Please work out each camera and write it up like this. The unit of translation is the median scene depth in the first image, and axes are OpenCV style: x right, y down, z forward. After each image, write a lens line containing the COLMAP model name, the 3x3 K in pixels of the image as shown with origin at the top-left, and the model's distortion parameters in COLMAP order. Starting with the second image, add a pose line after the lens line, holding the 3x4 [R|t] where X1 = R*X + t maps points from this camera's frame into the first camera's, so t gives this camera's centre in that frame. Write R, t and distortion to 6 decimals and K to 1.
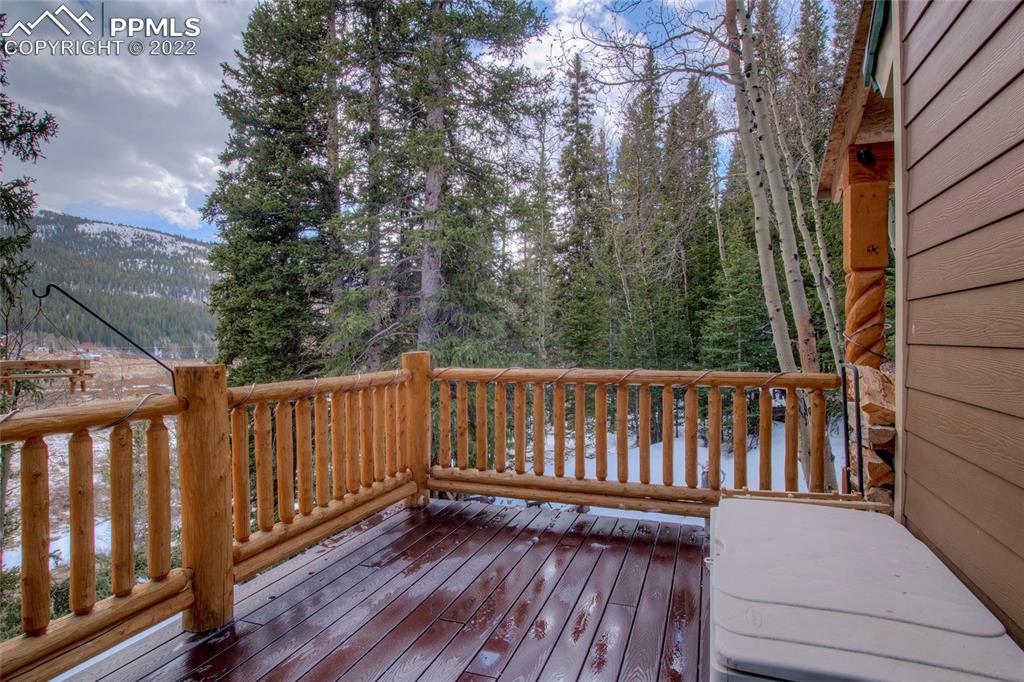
lens RADIAL K [[558.3, 0, 512.0], [0, 558.3, 341.0], [0, 0, 1]] dist [0.003001, -0.008233]
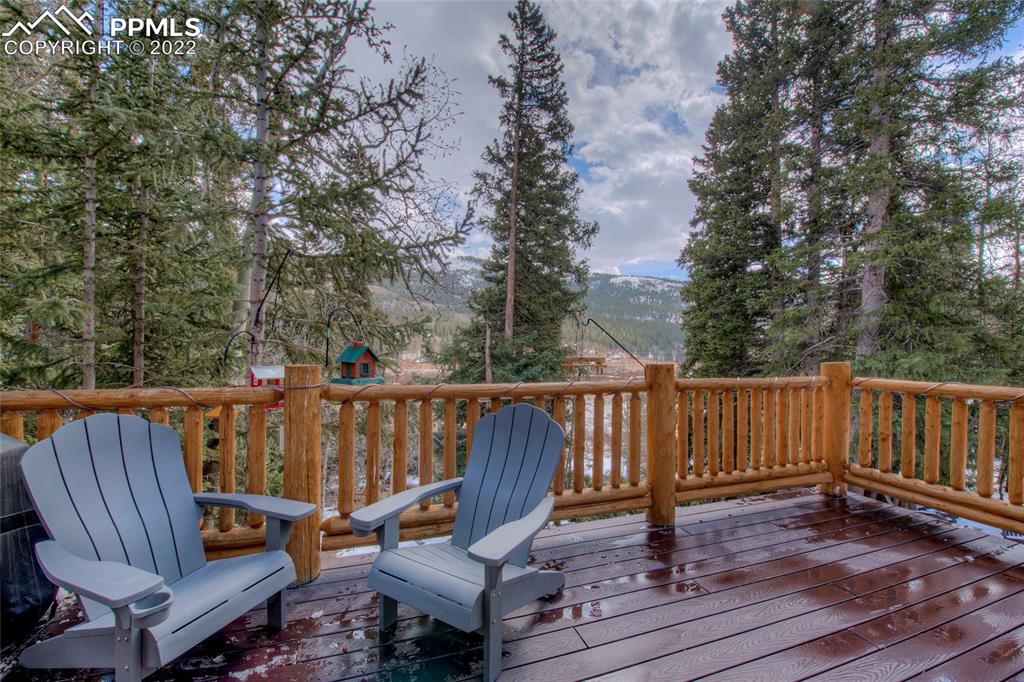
lens RADIAL K [[483.7, 0, 516.3], [0, 483.7, 342.1], [0, 0, 1]] dist [-0.009042, -0.004334]
pose [[0.631873, 0.011393, -0.774989, 0.166911], [-0.022833, 0.999732, -0.003919, -0.002973], [0.774736, 0.020172, 0.631963, -0.137715]]
